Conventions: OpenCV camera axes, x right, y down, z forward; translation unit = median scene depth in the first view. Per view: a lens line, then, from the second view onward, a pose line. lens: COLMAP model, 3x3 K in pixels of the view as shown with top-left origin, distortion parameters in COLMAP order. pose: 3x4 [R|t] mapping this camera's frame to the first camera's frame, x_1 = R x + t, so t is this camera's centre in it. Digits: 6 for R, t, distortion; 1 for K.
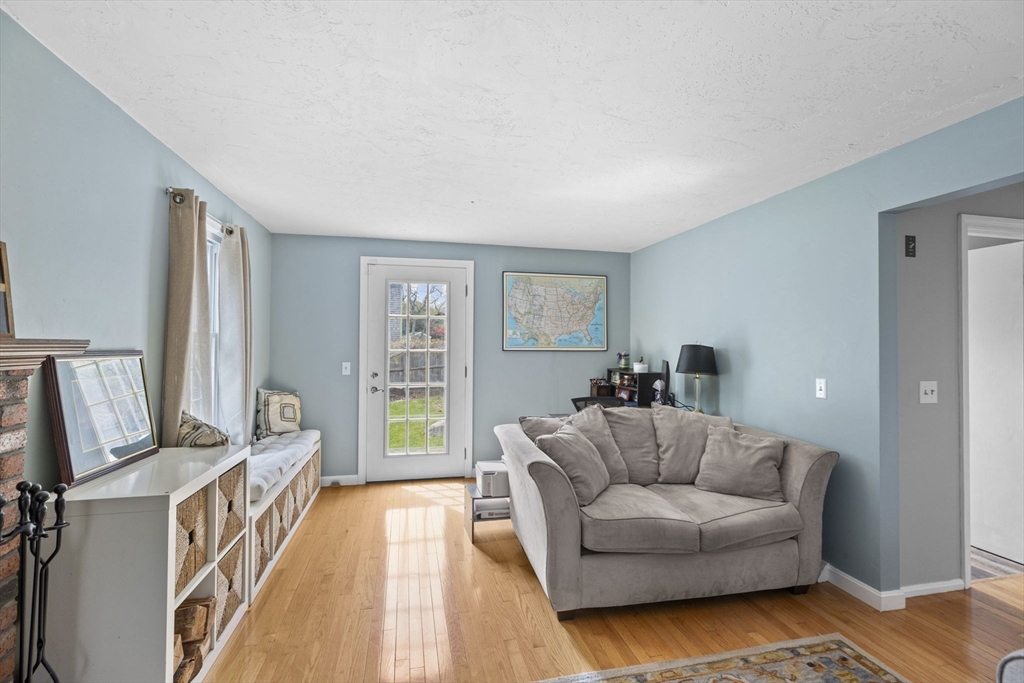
lens RADIAL K [[461.0, 0, 511.2], [0, 461.0, 337.0], [0, 0, 1]] dist [-0.010723, 0.005472]
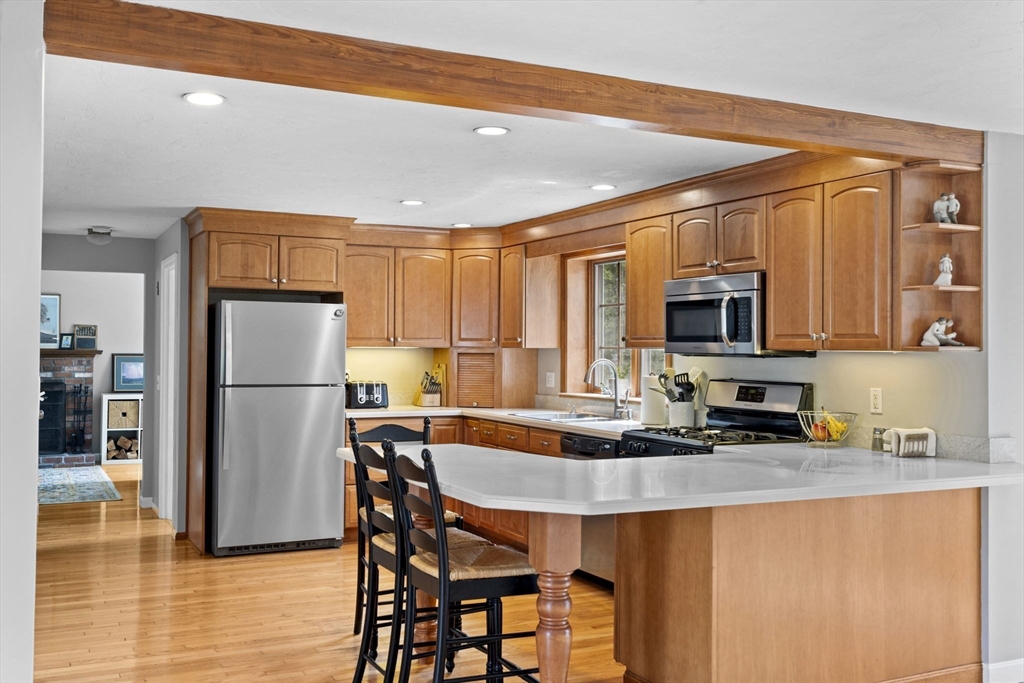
lens RADIAL K [[980.9, 0, 508.2], [0, 980.9, 335.7], [0, 0, 1]] dist [0.009405, 0.020752]
pose [[0.228891, -0.015273, -0.973332, 2.881996], [0.011919, 0.999846, -0.012887, 0.011698], [0.973379, -0.008651, 0.229038, 0.917753]]
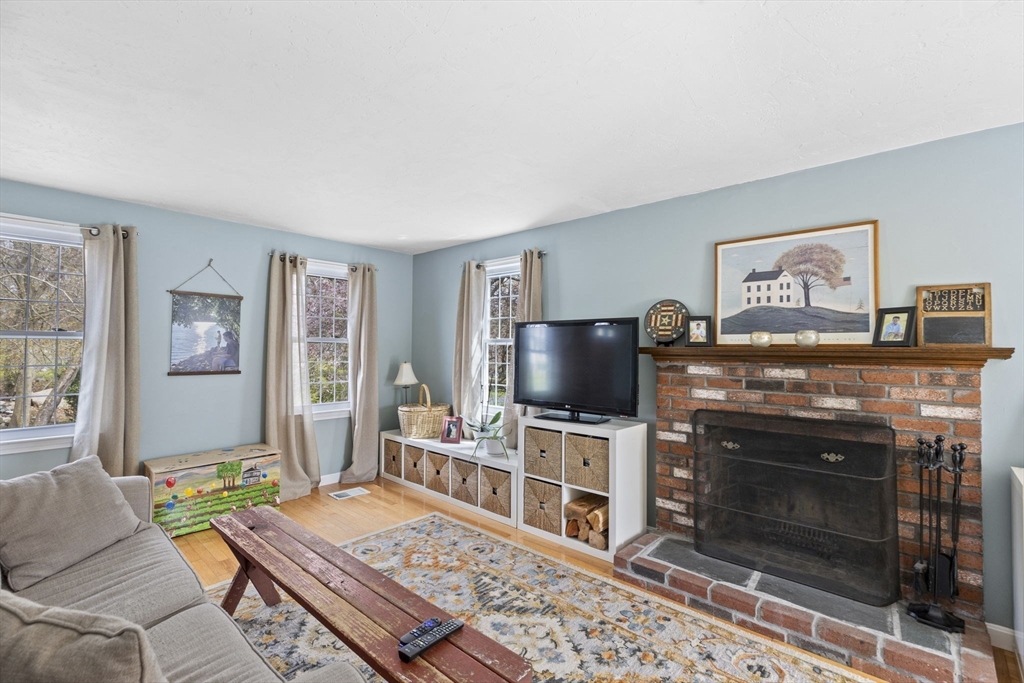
lens RADIAL K [[461.0, 0, 511.2], [0, 461.0, 337.0], [0, 0, 1]] dist [-0.010723, 0.005472]
pose [[-0.823878, -0.026257, -0.566158, 0.367969], [-0.001222, 0.999006, -0.044553, 0.013741], [0.566766, -0.036014, -0.823092, 0.494143]]
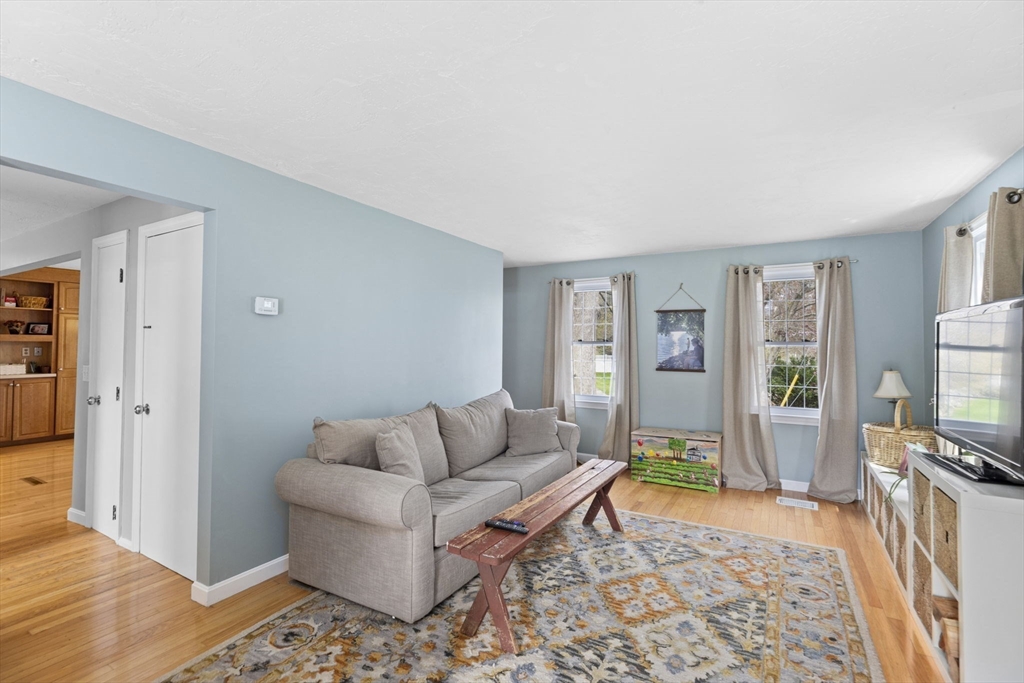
lens RADIAL K [[461.0, 0, 511.2], [0, 461.0, 337.0], [0, 0, 1]] dist [-0.010723, 0.005472]
pose [[-0.729701, 0.003888, 0.683755, -0.179035], [-0.026609, 0.999065, -0.034078, 0.011101], [-0.683249, -0.043061, -0.728915, 0.586645]]
